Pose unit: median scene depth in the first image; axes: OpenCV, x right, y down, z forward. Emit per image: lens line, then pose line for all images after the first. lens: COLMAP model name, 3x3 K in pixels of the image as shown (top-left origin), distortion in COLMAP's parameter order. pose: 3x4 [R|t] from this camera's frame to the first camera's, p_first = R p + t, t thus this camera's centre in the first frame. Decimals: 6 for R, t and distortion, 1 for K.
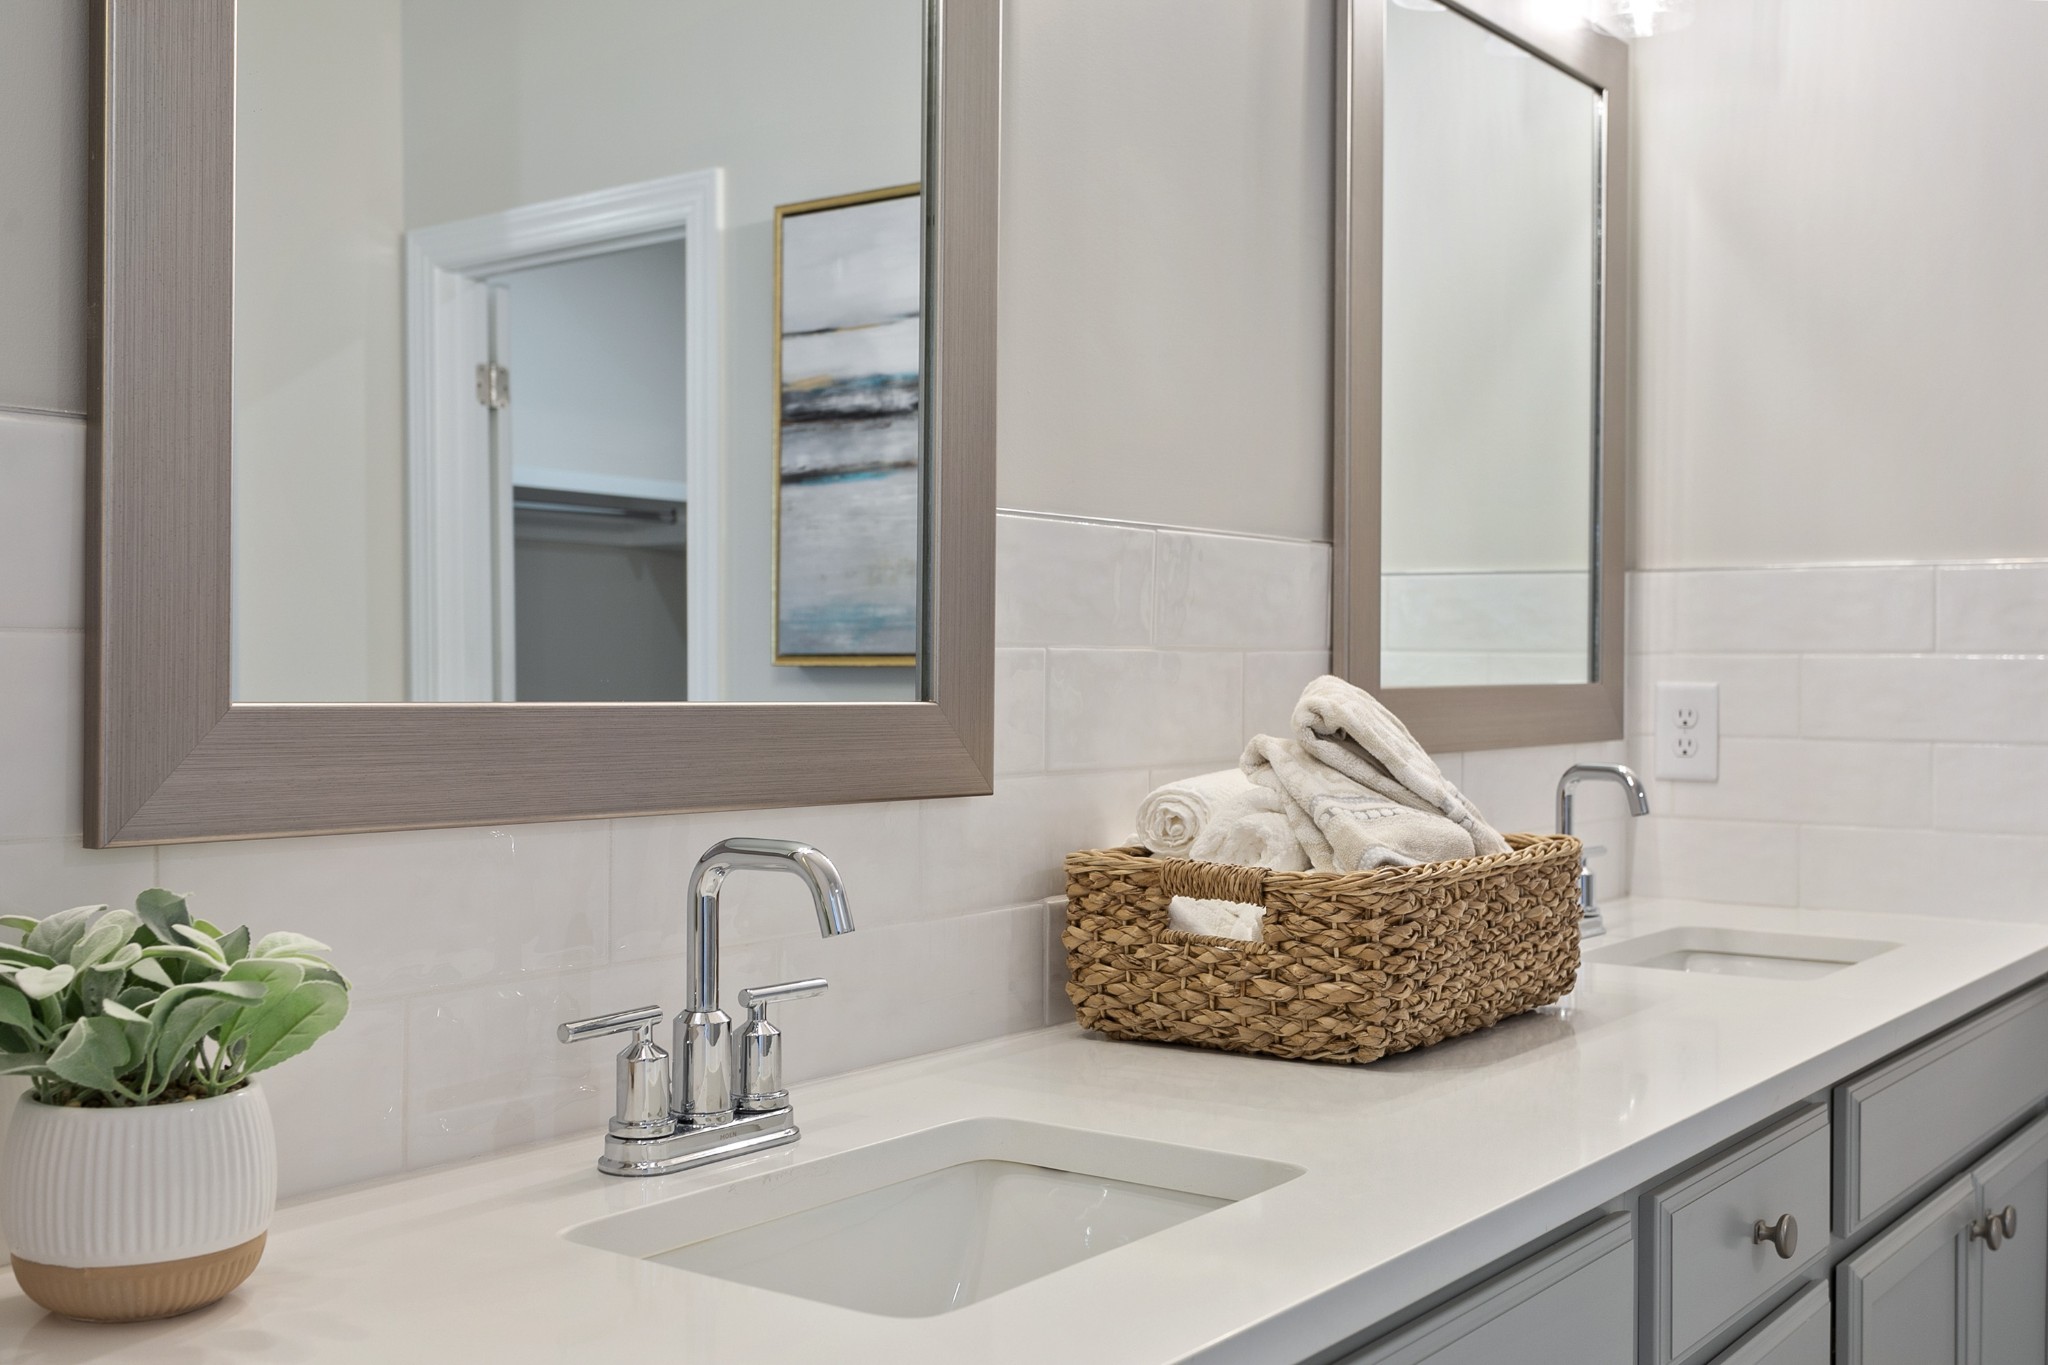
lens RADIAL K [[2143.2, 0, 1024.0], [0, 2143.2, 682.5], [0, 0, 1]] dist [0.019753, -0.010202]
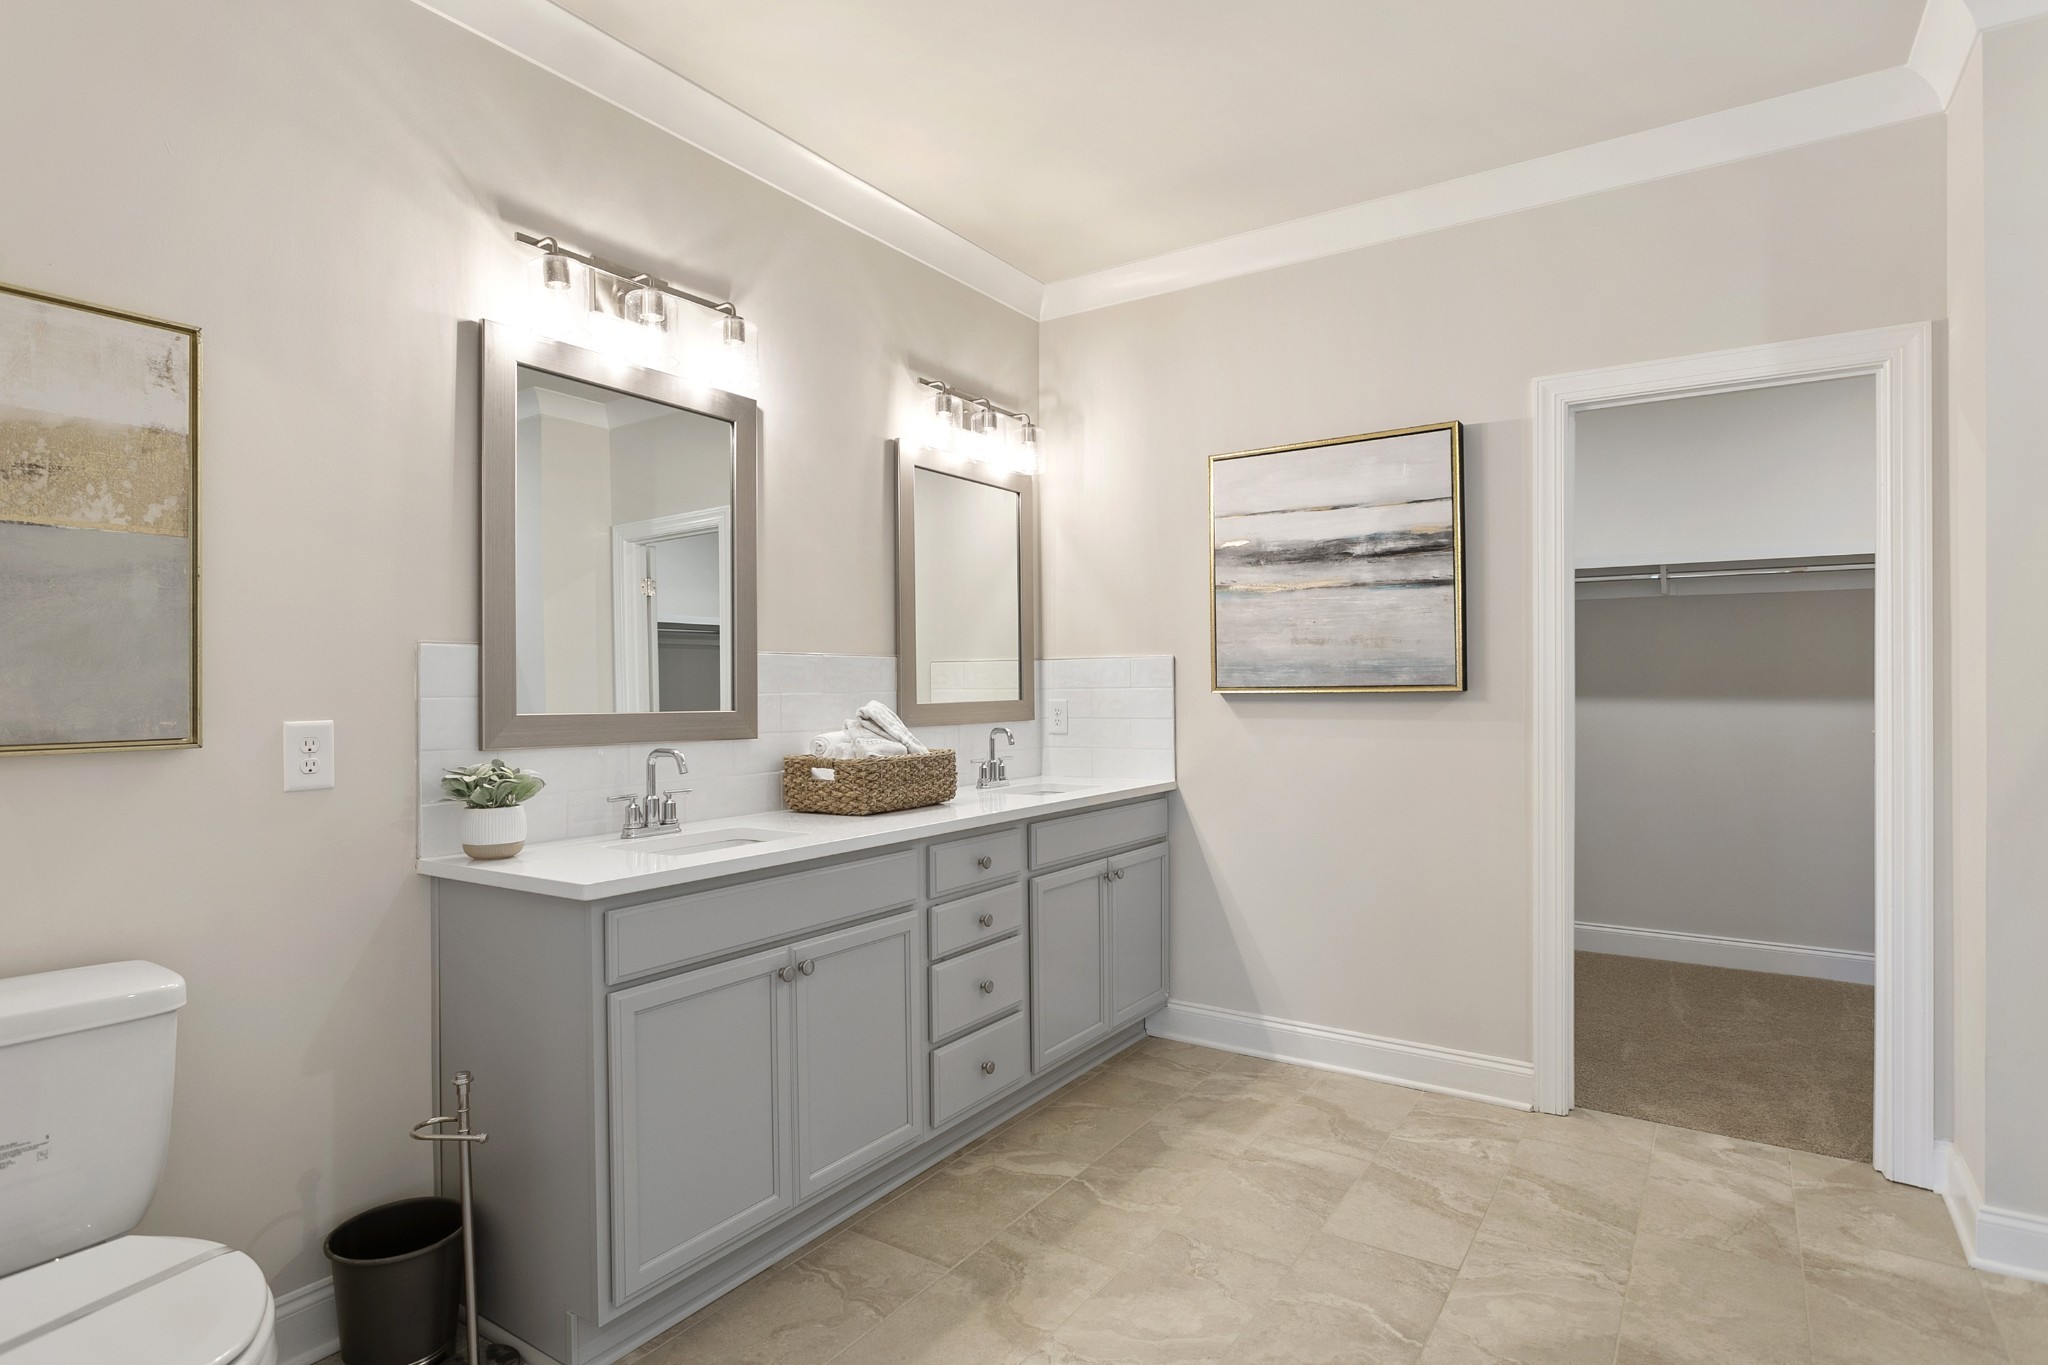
lens RADIAL K [[1118.3, 0, 1024.0], [0, 1118.3, 682.5], [0, 0, 1]] dist [0.002604, 0.000346]
pose [[0.999366, -0.013455, 0.032953, 0.343970], [0.013881, 0.999823, -0.012733, -0.006110], [-0.032776, 0.013182, 0.999376, -0.753594]]
